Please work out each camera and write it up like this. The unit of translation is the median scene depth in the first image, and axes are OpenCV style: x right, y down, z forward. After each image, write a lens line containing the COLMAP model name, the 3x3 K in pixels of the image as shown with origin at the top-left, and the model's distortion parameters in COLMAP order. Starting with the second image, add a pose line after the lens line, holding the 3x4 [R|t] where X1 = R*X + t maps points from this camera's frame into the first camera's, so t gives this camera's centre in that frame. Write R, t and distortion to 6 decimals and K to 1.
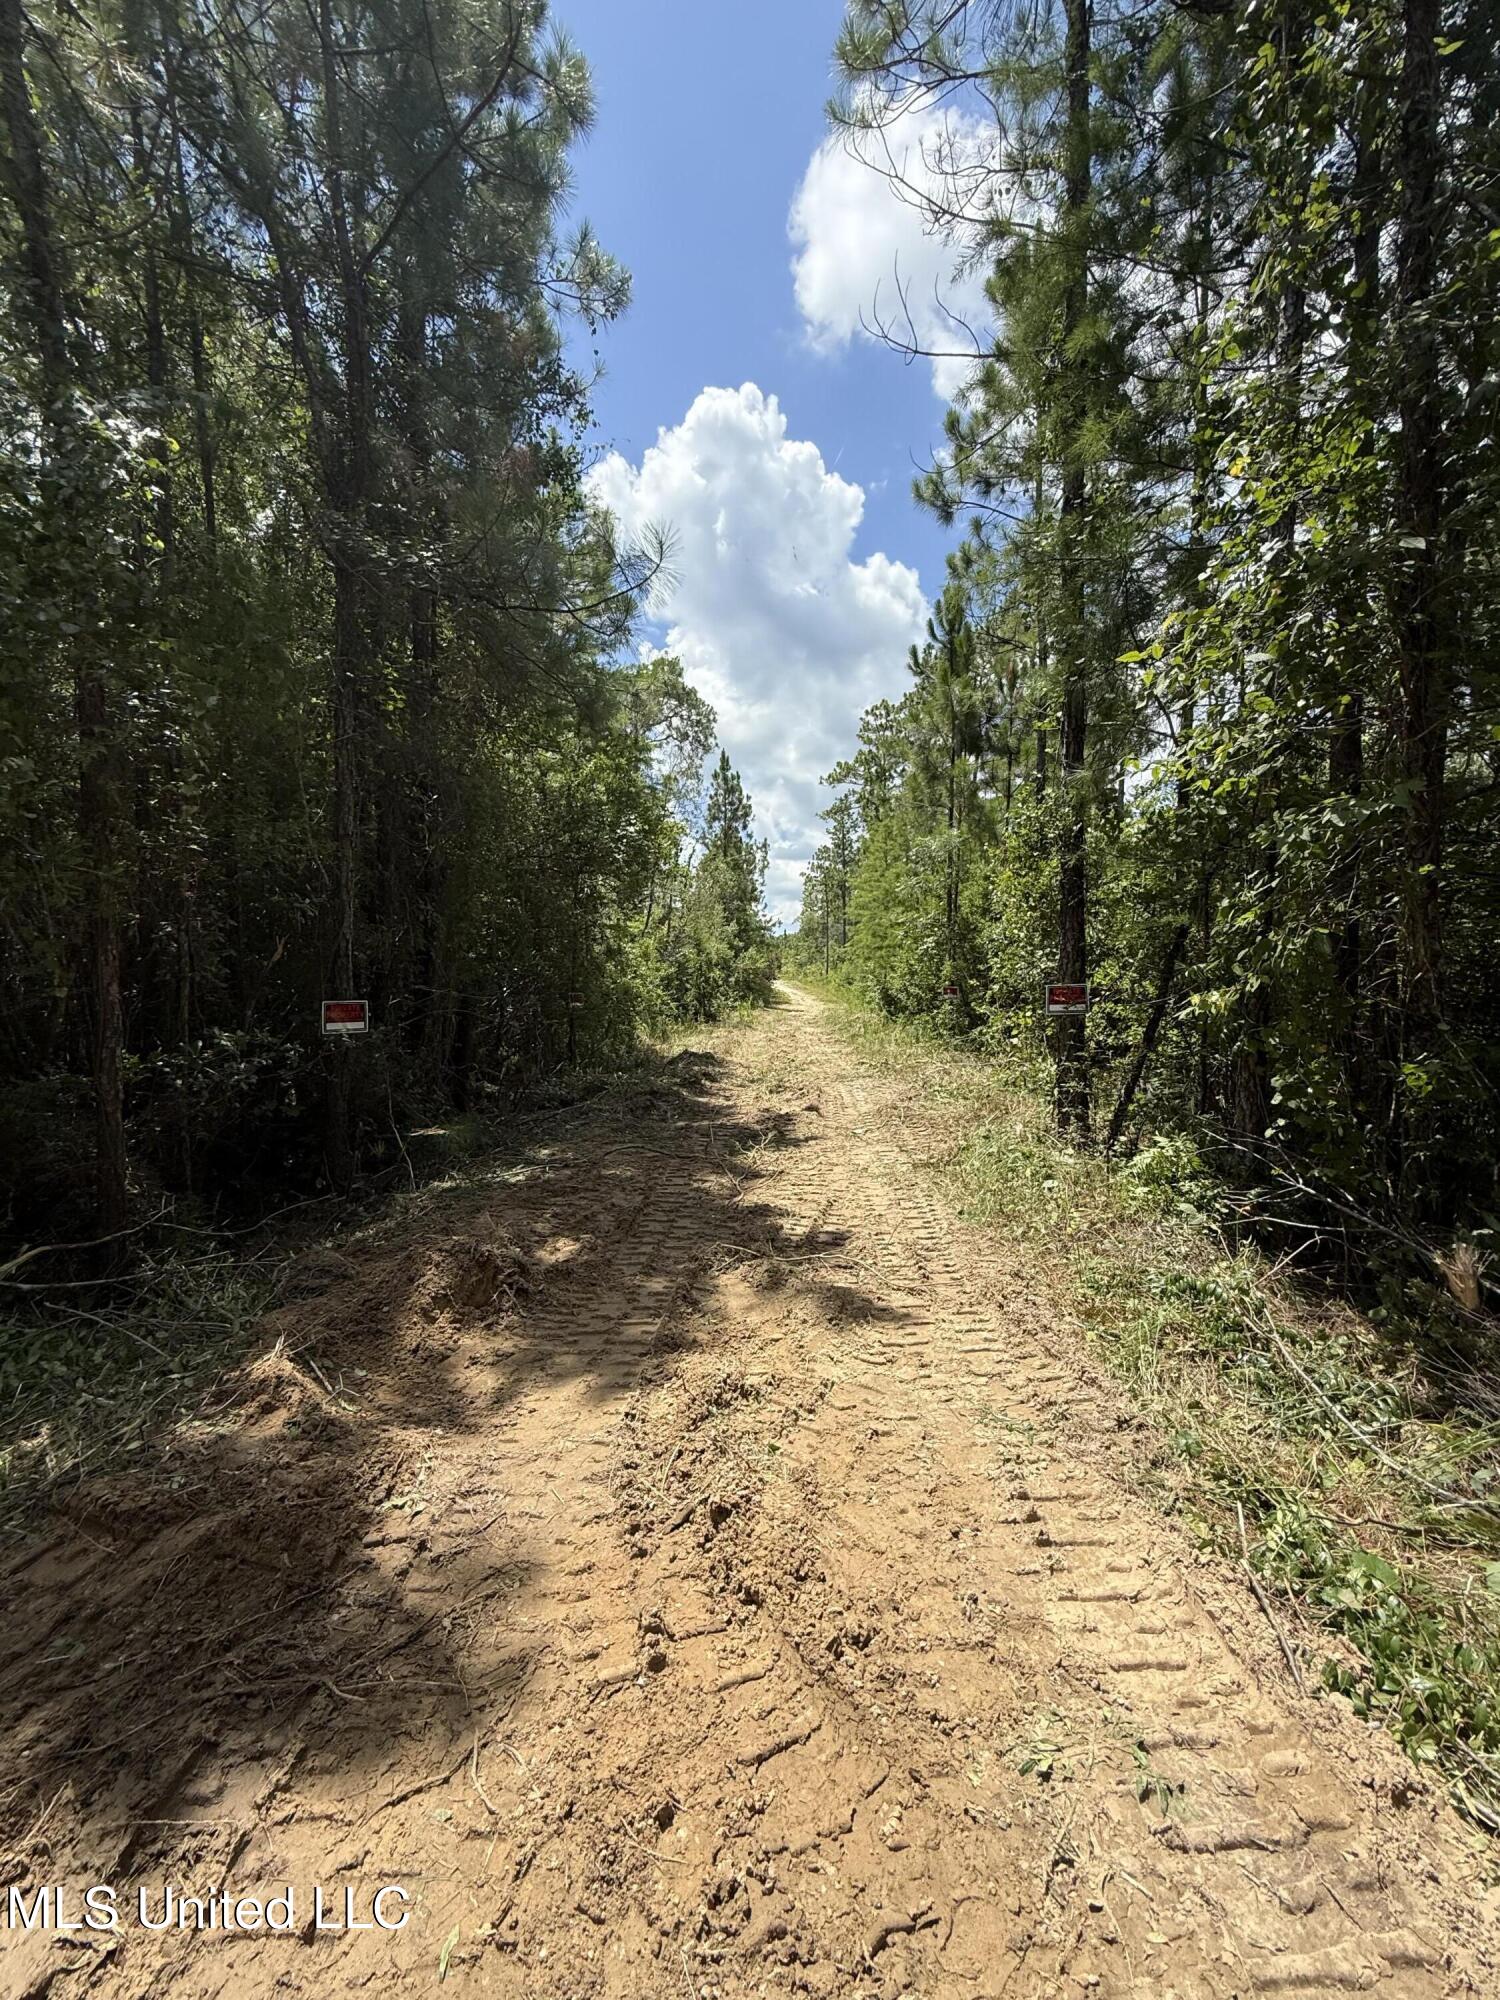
lens RADIAL K [[800.4, 0, 746.7], [0, 800.4, 985.3], [0, 0, 1]] dist [-0.015456, 0.000070]
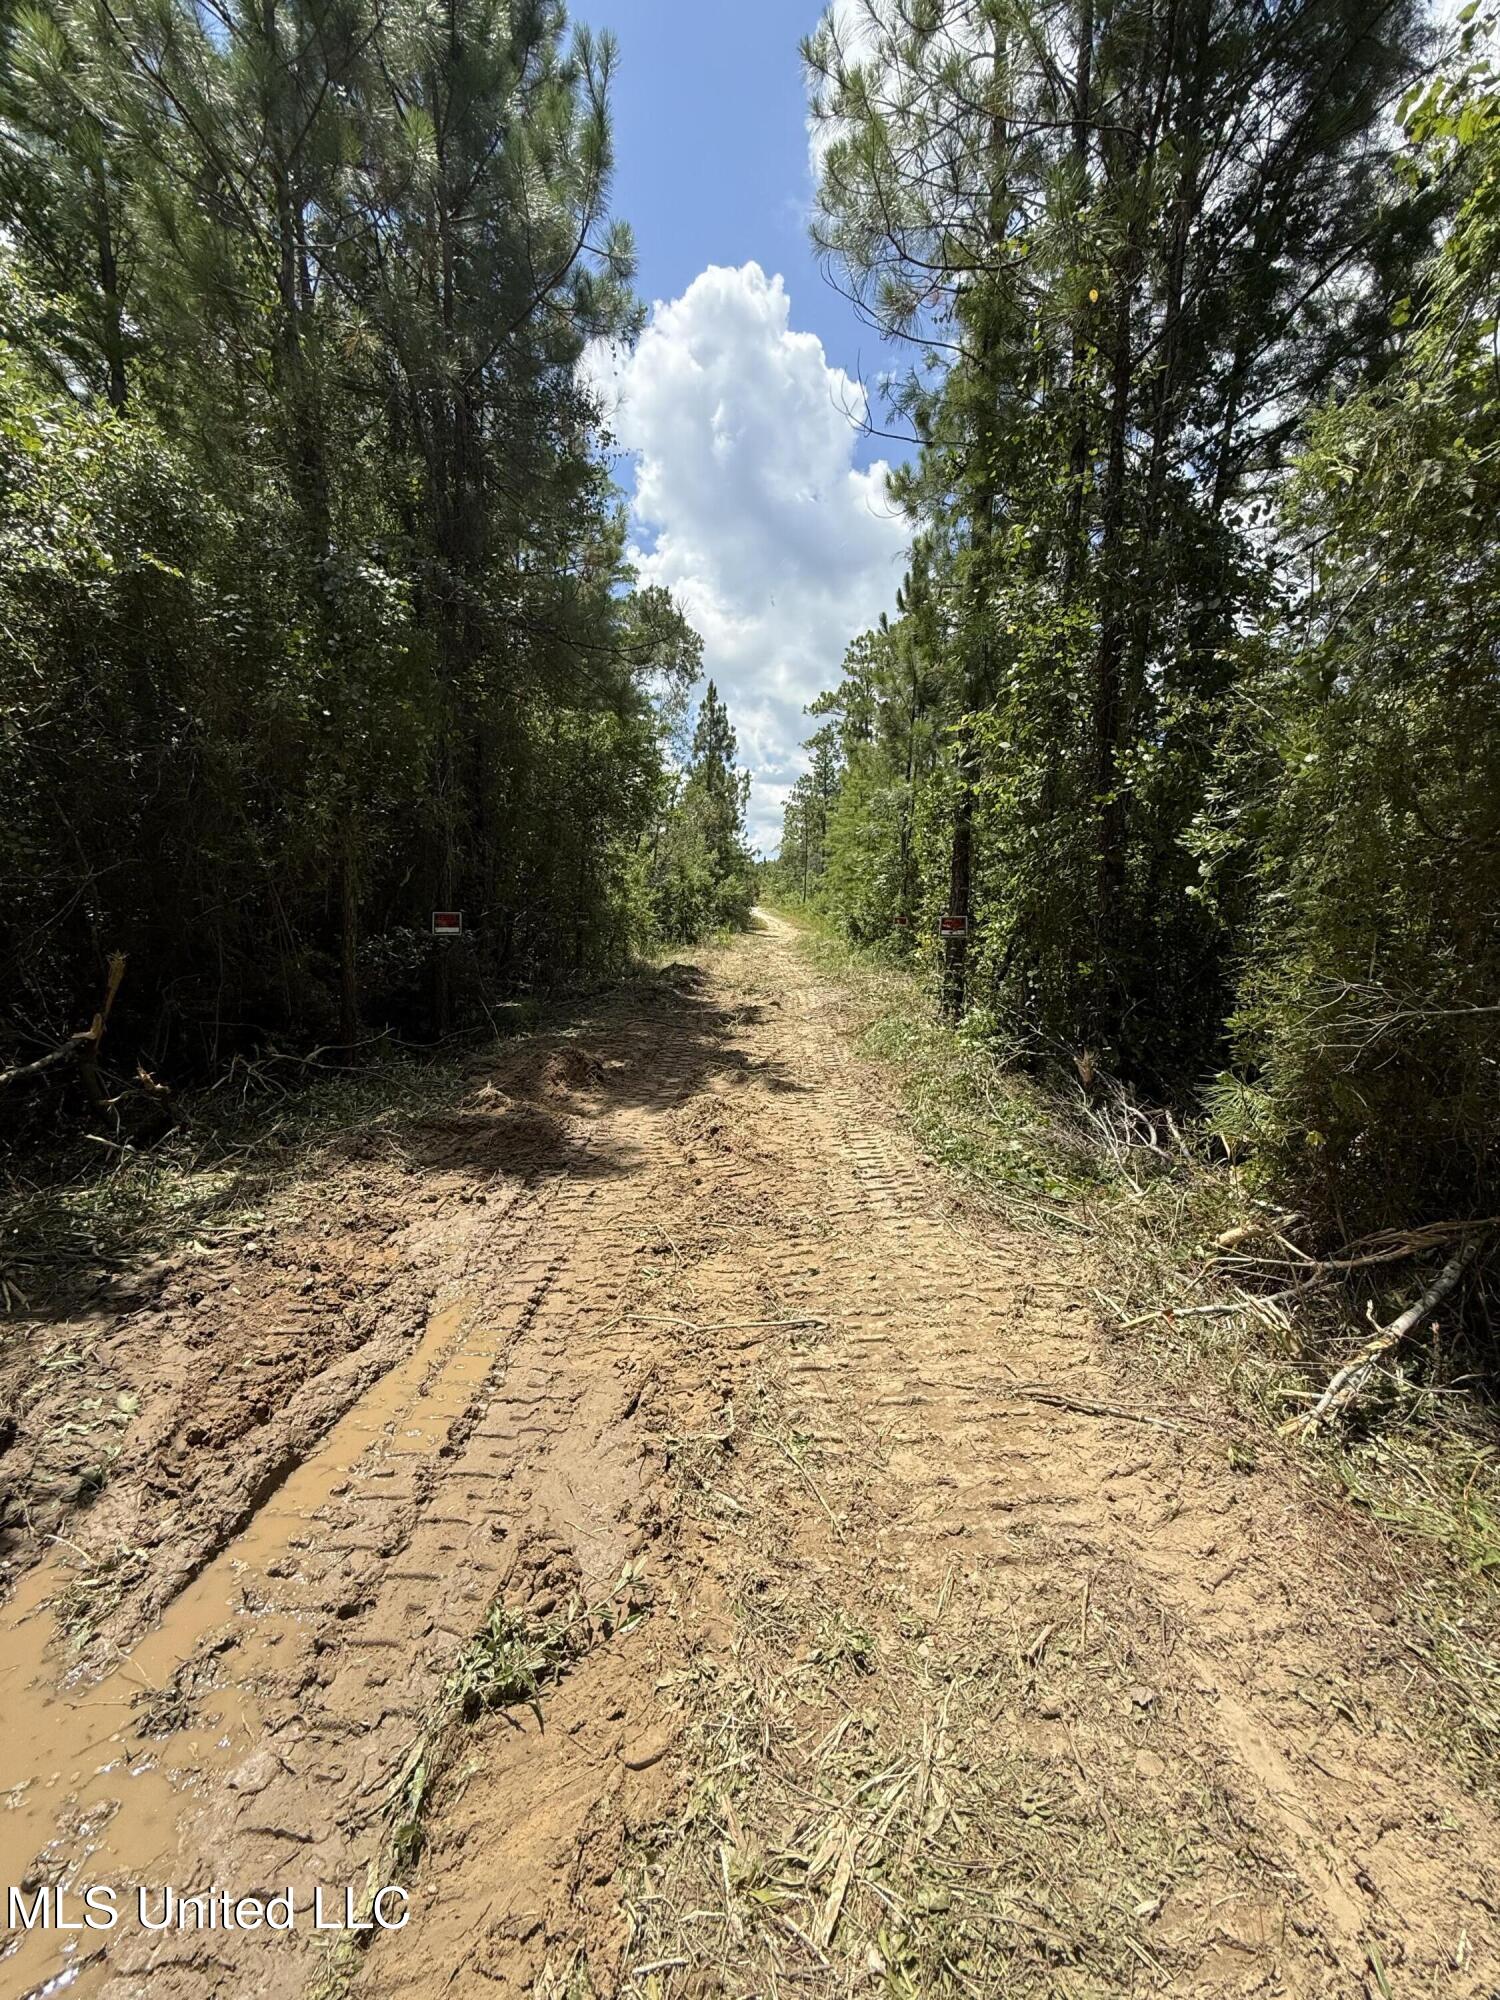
lens RADIAL K [[800.4, 0, 756.3], [0, 800.4, 984.1], [0, 0, 1]] dist [-0.015456, 0.000070]
pose [[0.998784, 0.027101, 0.041177, -0.002388], [-0.030702, 0.995515, 0.089488, 0.001061], [-0.038567, -0.090644, 0.995136, -0.165102]]
